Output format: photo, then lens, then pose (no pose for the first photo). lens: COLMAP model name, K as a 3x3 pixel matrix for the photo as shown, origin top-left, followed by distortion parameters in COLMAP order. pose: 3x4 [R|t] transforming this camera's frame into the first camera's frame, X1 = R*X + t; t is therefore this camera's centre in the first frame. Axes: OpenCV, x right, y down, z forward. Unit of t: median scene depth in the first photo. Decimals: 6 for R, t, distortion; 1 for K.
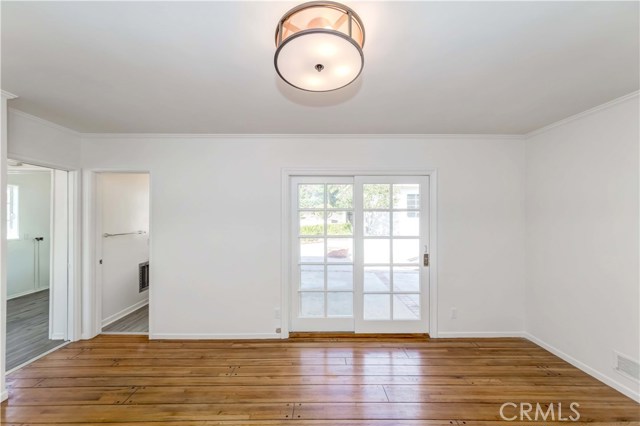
lens RADIAL K [[234.6, 0, 322.8], [0, 234.6, 216.5], [0, 0, 1]] dist [0.002194, -0.000484]
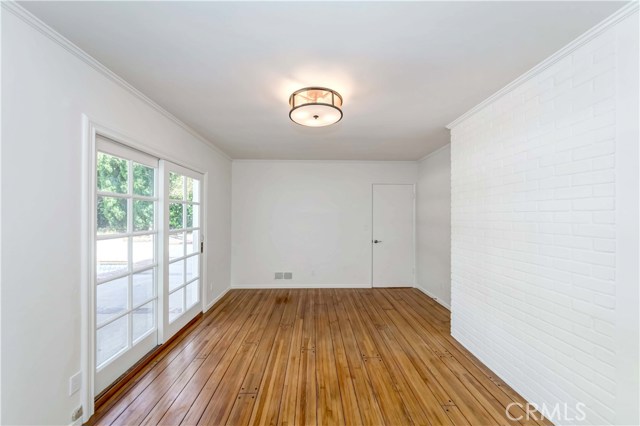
lens RADIAL K [[233.2, 0, 323.9], [0, 233.2, 216.4], [0, 0, 1]] dist [-0.005144, -0.000222]
pose [[-0.021466, -0.011662, 0.999702, -0.717271], [-0.014477, 0.999831, 0.011353, 0.014312], [-0.999665, -0.014229, -0.021632, 0.441153]]
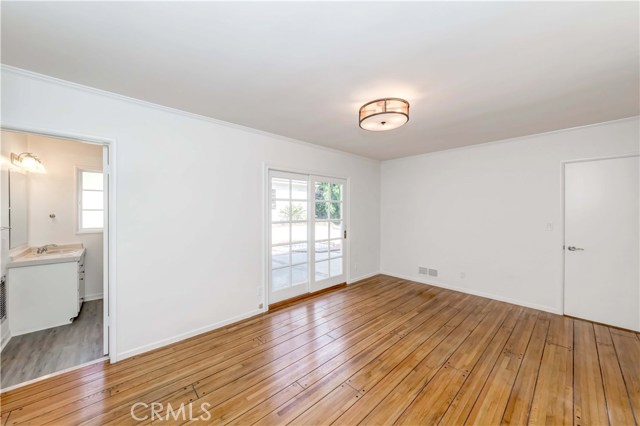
lens RADIAL K [[234.6, 0, 319.3], [0, 234.6, 212.0], [0, 0, 1]] dist [0.002194, -0.000484]
pose [[0.745581, -0.014062, 0.666266, -0.712257], [0.000565, 0.999790, 0.020469, 0.010008], [-0.666414, -0.014885, 0.745433, -0.021586]]
